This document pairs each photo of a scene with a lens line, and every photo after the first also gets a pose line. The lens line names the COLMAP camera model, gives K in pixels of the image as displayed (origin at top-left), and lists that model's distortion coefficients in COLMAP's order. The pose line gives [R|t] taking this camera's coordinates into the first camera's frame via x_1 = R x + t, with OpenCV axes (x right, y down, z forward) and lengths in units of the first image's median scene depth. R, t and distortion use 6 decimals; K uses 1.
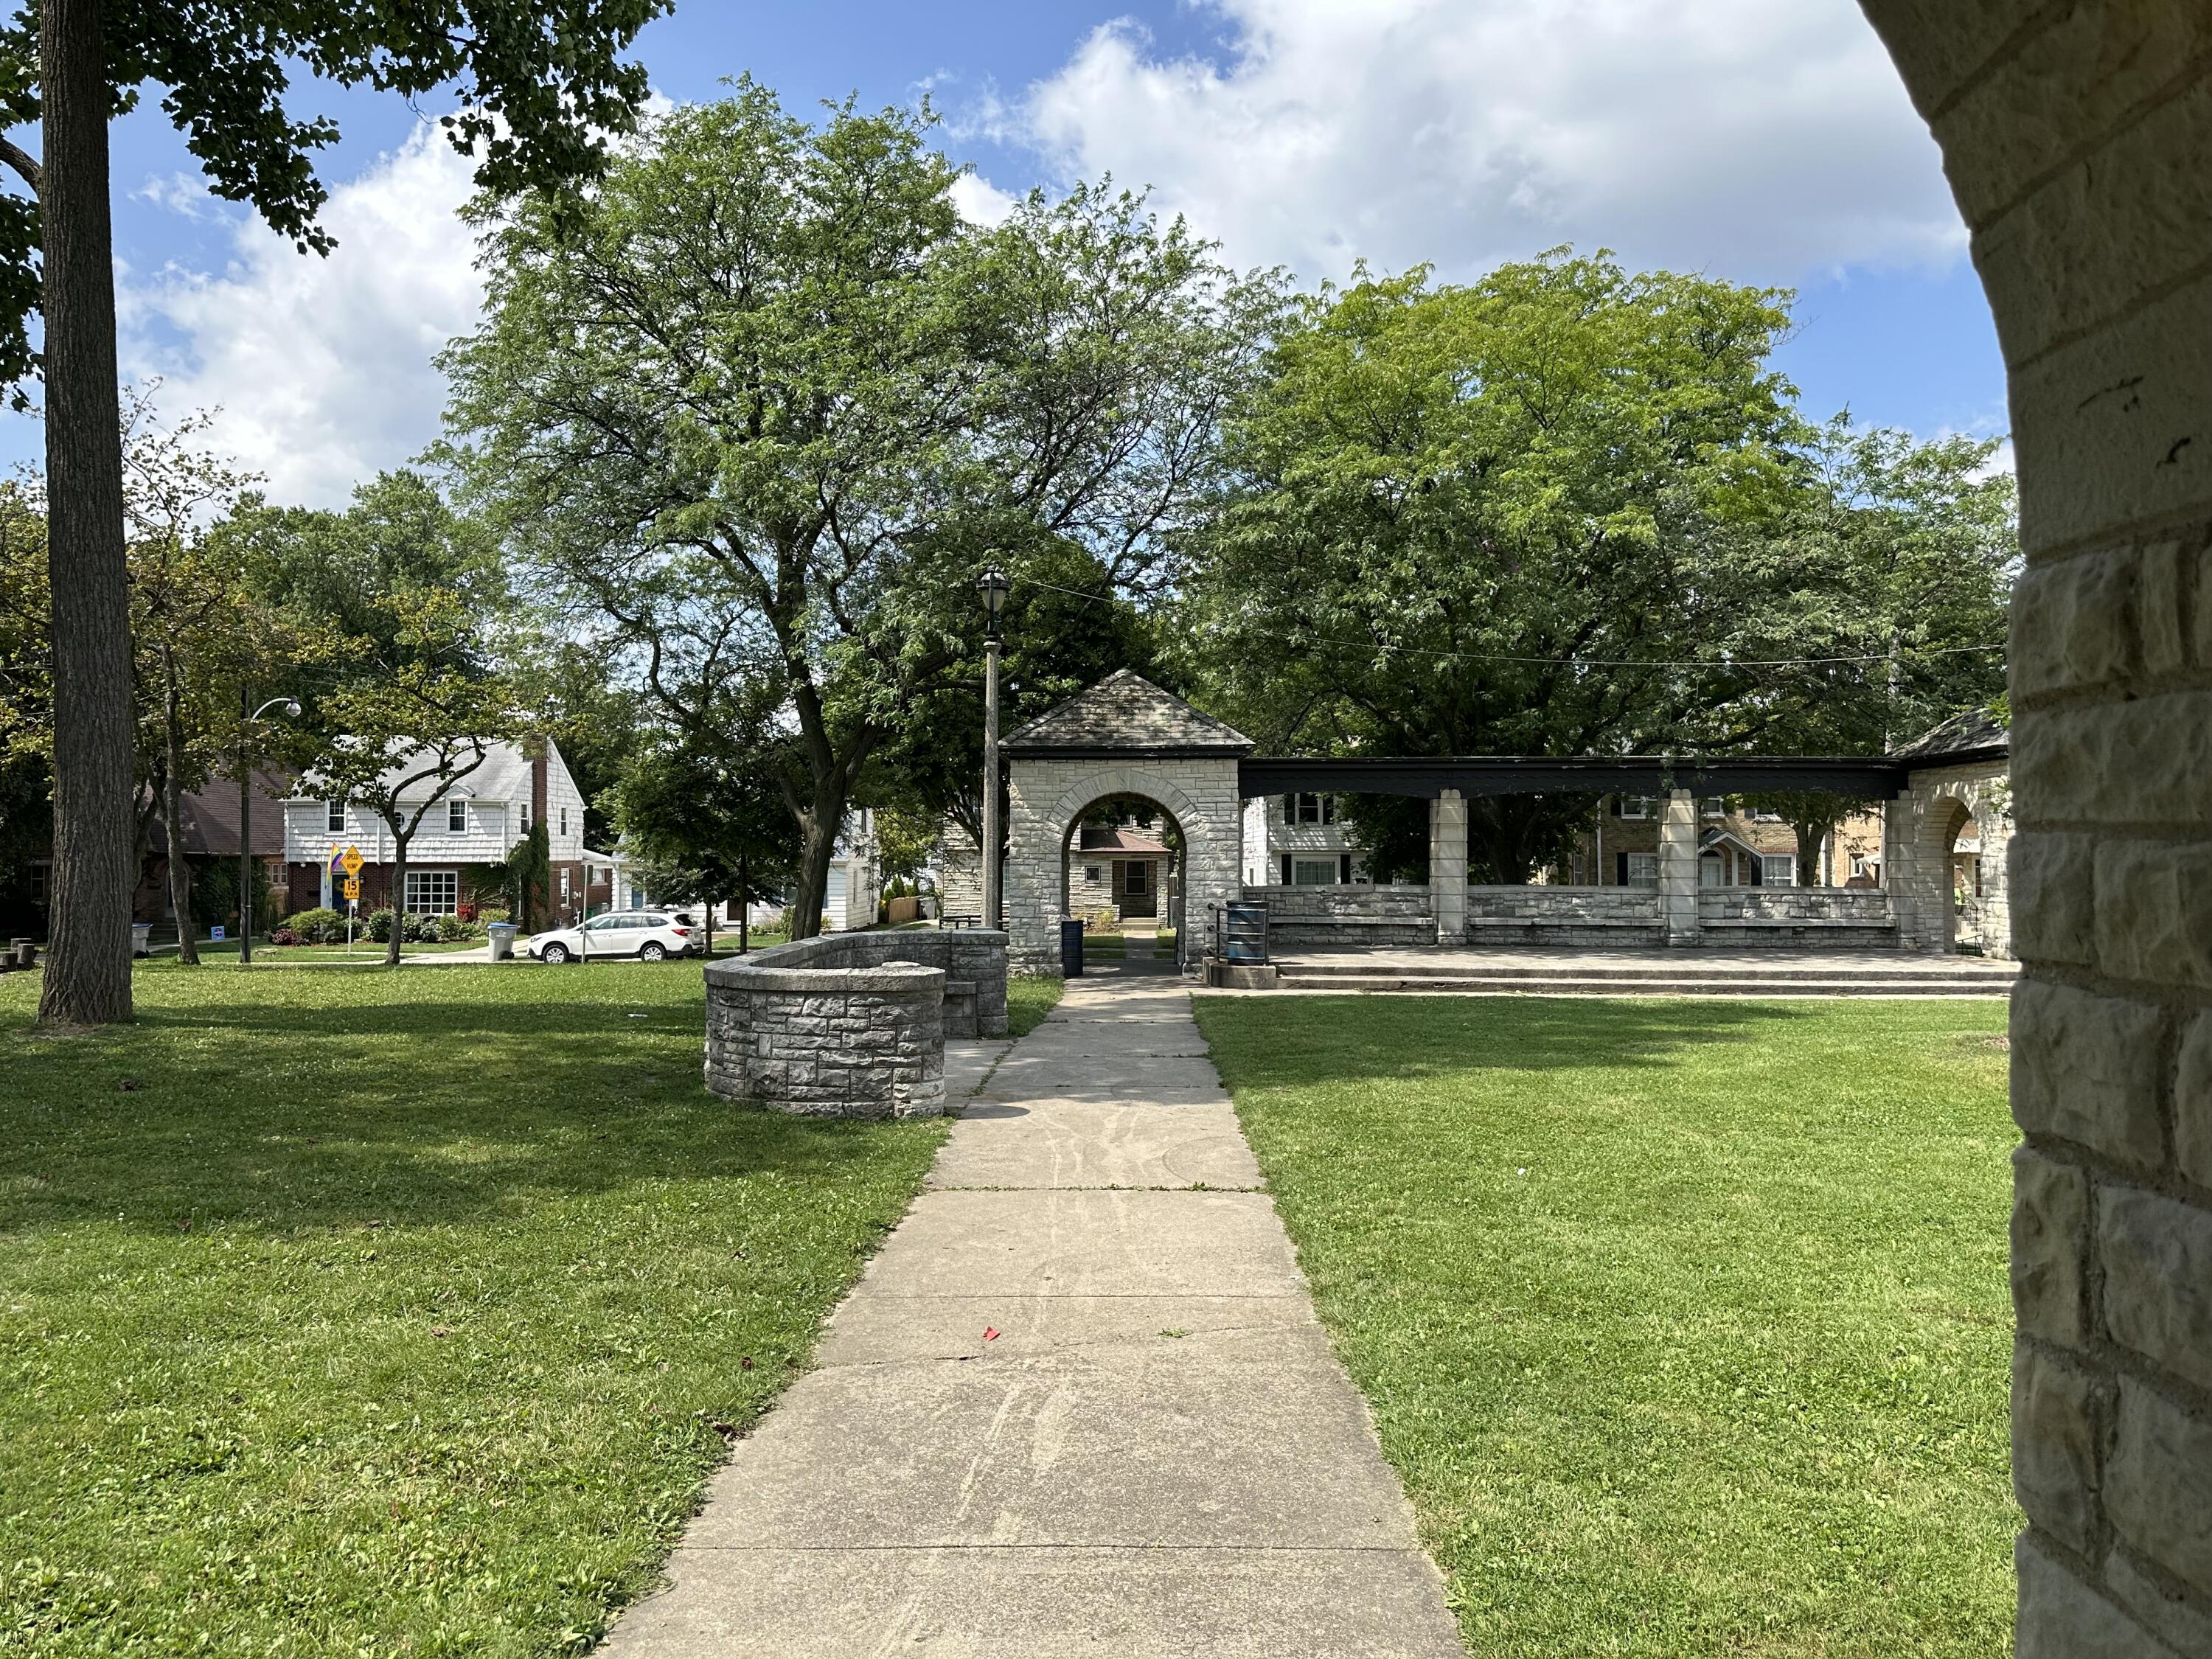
lens RADIAL K [[1554.7, 0, 1104.5], [0, 1554.7, 836.9], [0, 0, 1]] dist [0.004781, 0.000980]
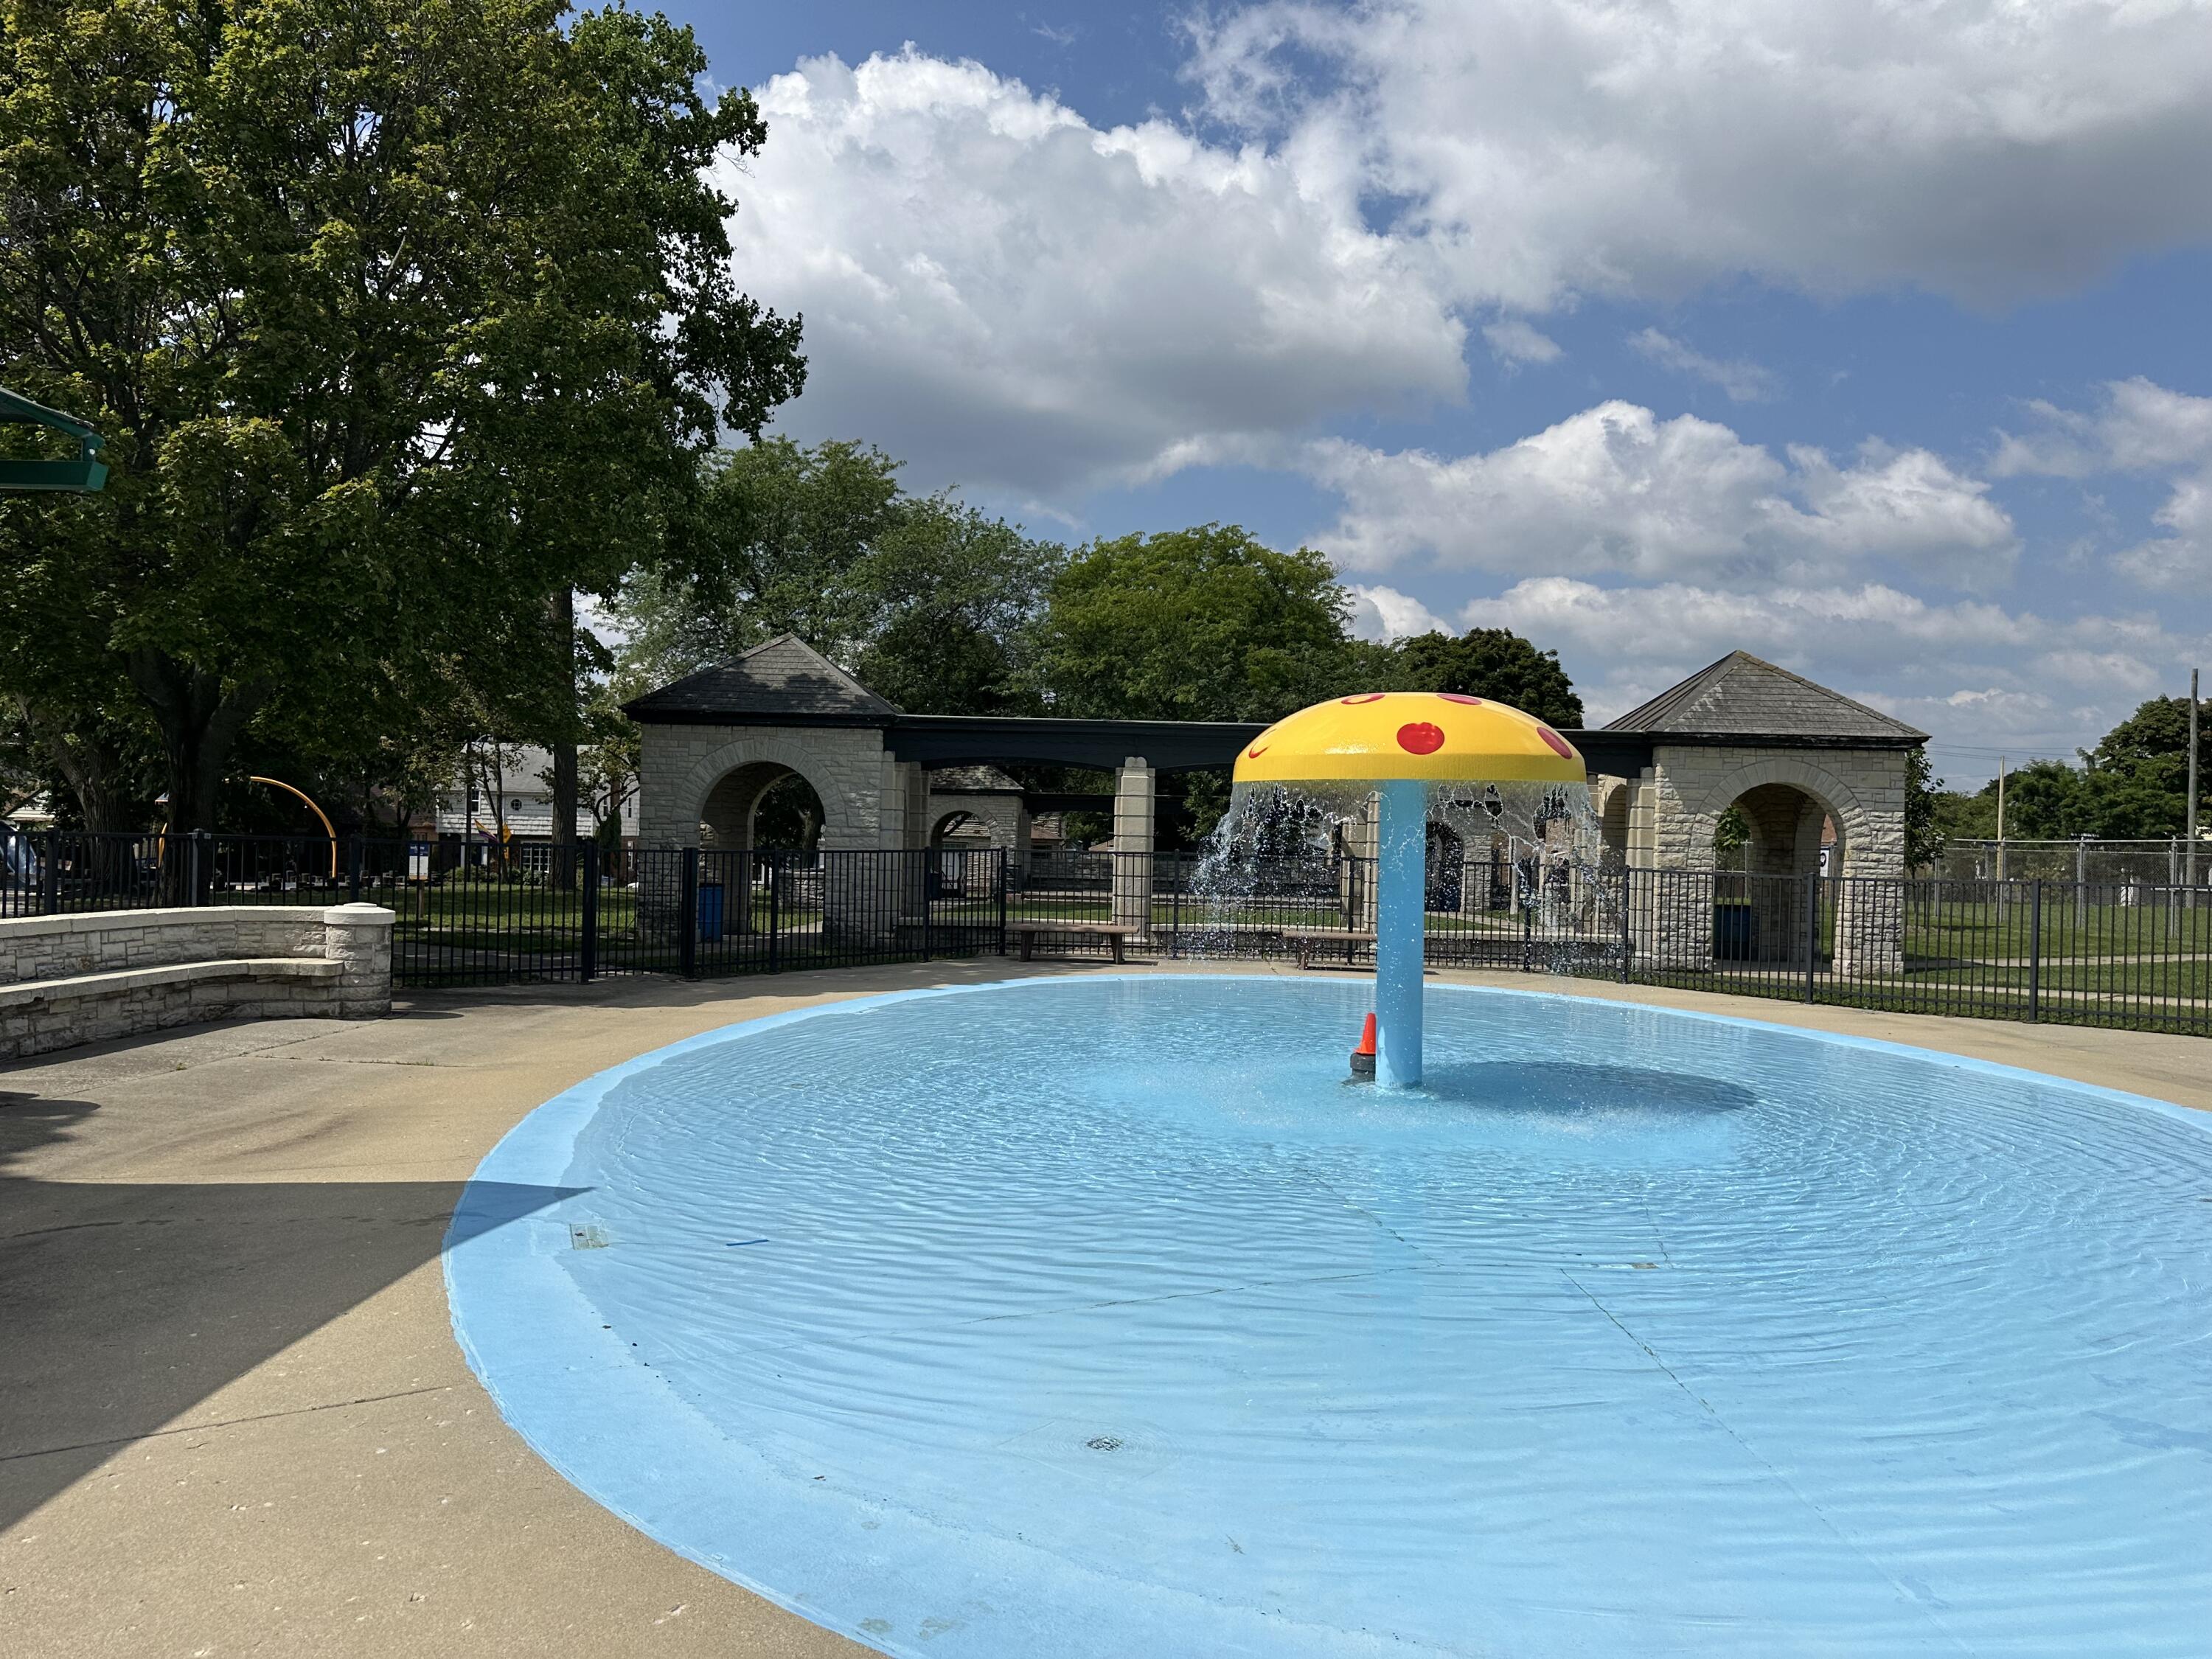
lens RADIAL K [[1554.7, 0, 1107.2], [0, 1554.7, 823.8], [0, 0, 1]] dist [0.004781, 0.000980]
pose [[0.999712, 0.024011, -0.000363, 0.157955], [-0.024011, 0.999712, 0.000295, -0.013318], [0.000370, -0.000286, 1.000000, -0.795978]]
